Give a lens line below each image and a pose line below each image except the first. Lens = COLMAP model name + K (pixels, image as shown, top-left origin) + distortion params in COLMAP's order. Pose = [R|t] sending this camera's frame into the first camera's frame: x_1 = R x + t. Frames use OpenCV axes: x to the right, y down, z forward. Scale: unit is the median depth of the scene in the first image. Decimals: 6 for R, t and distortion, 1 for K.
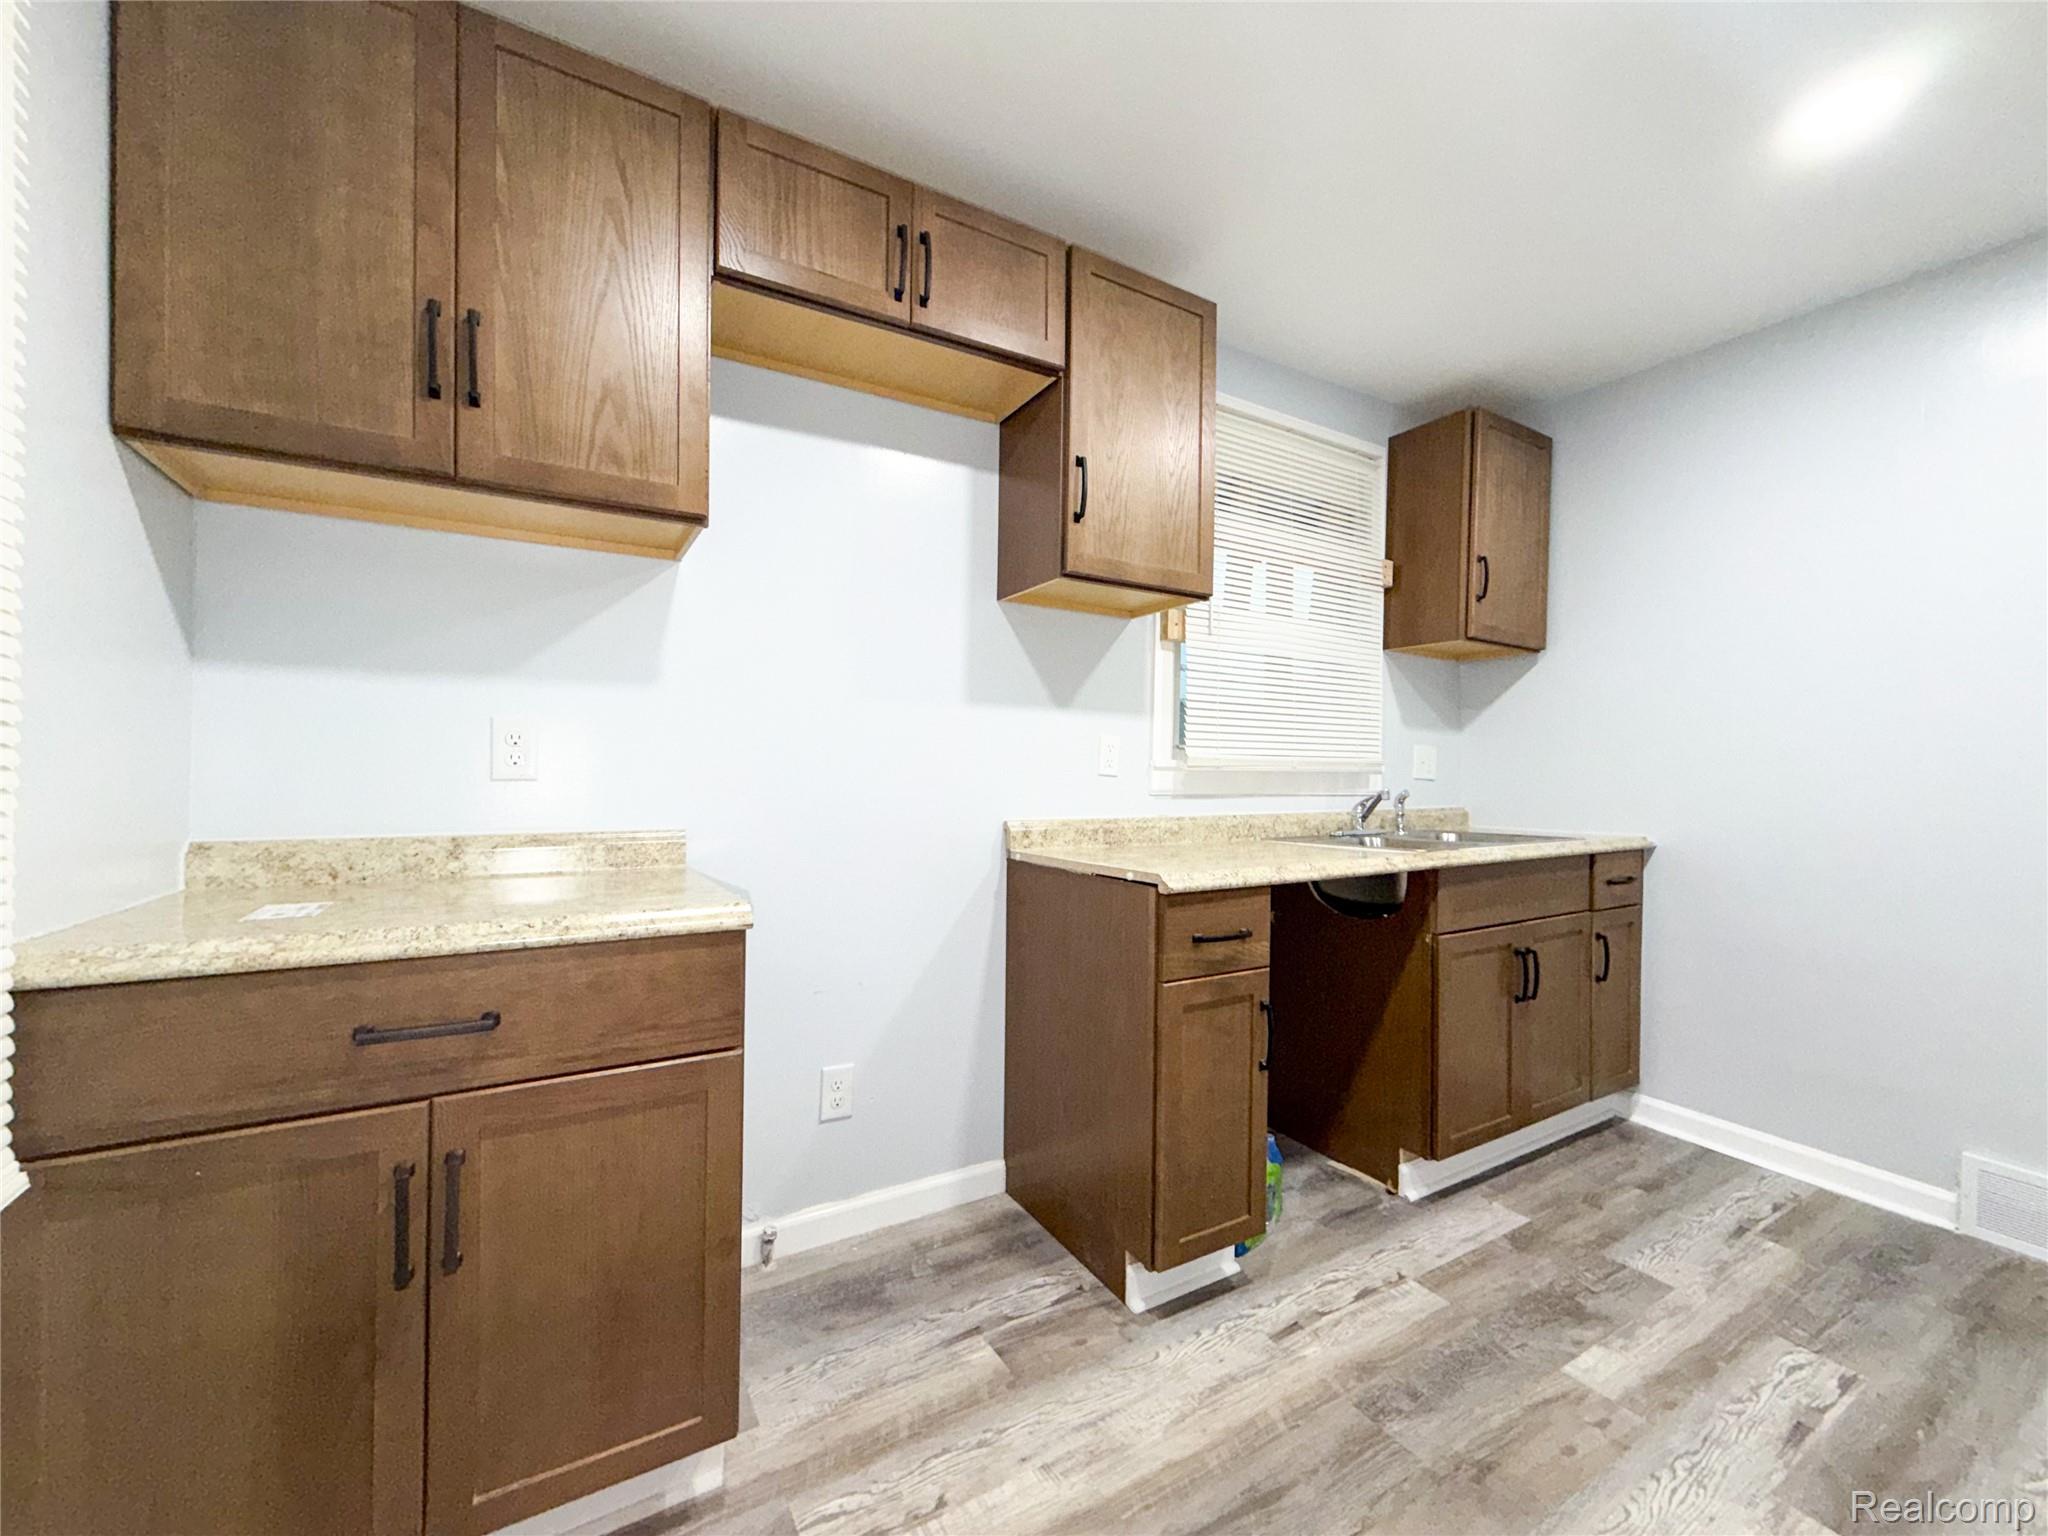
lens RADIAL K [[816.4, 0, 1023.8], [0, 816.4, 769.2], [0, 0, 1]] dist [-0.000293, -0.000103]
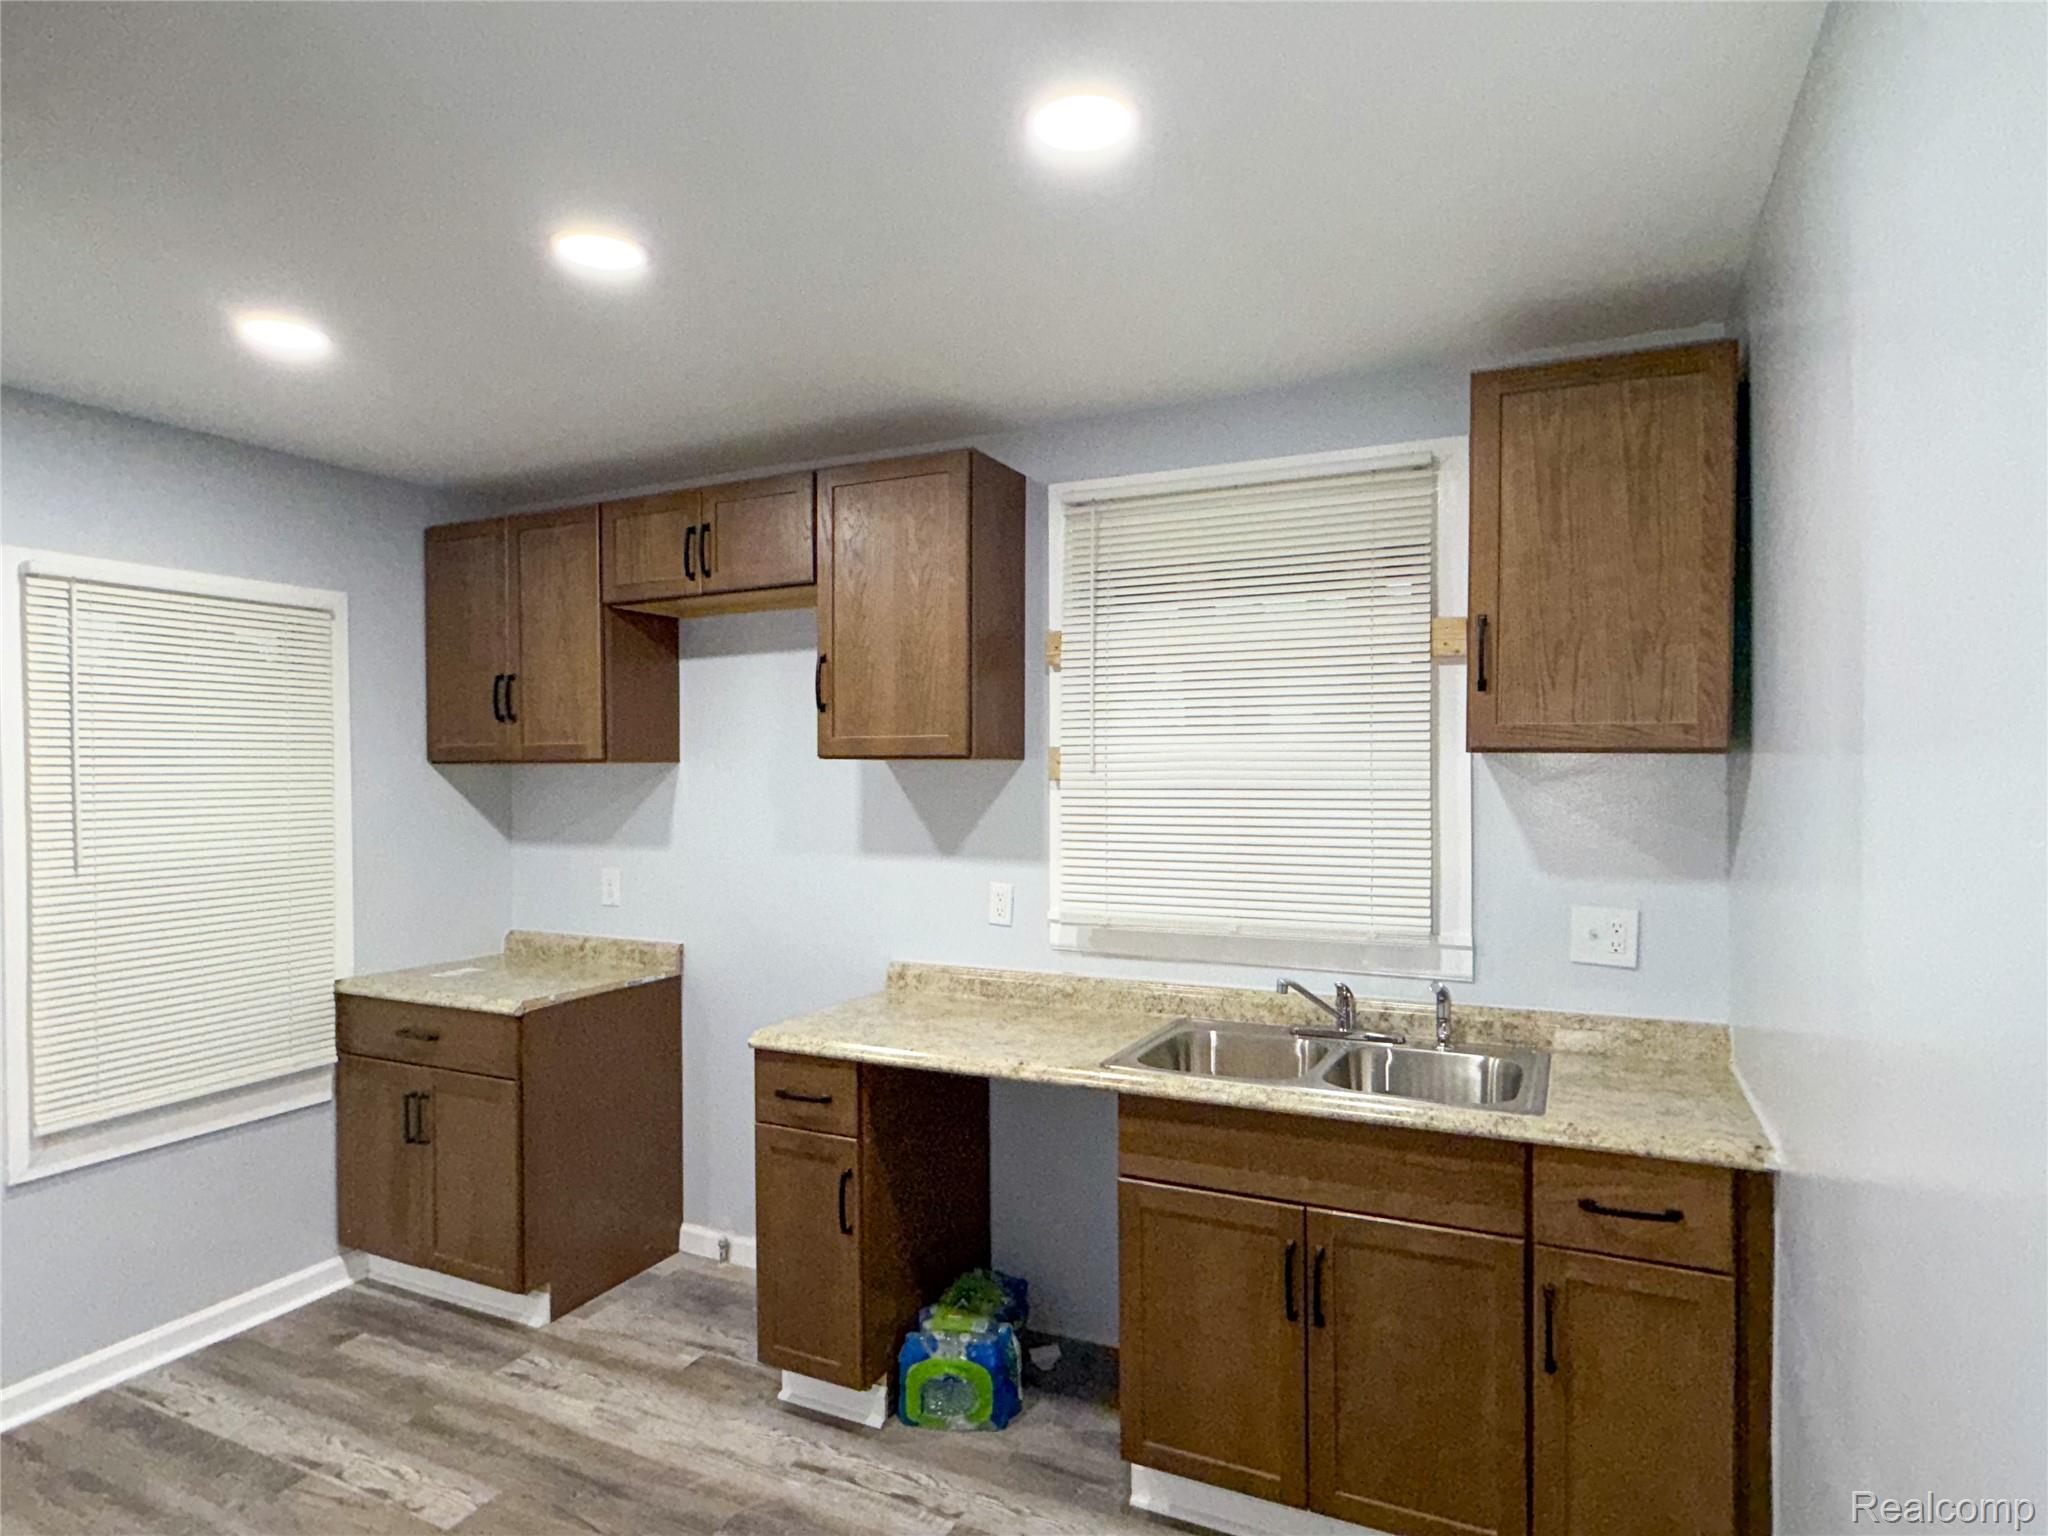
lens RADIAL K [[1142.6, 0, 1024.4], [0, 1142.6, 774.6], [0, 0, 1]] dist [0.001517, 0.000560]
pose [[0.555766, -0.008609, -0.831294, 1.683821], [0.009480, 0.999947, -0.004017, -0.223074], [0.831285, -0.005648, 0.555818, 0.370995]]
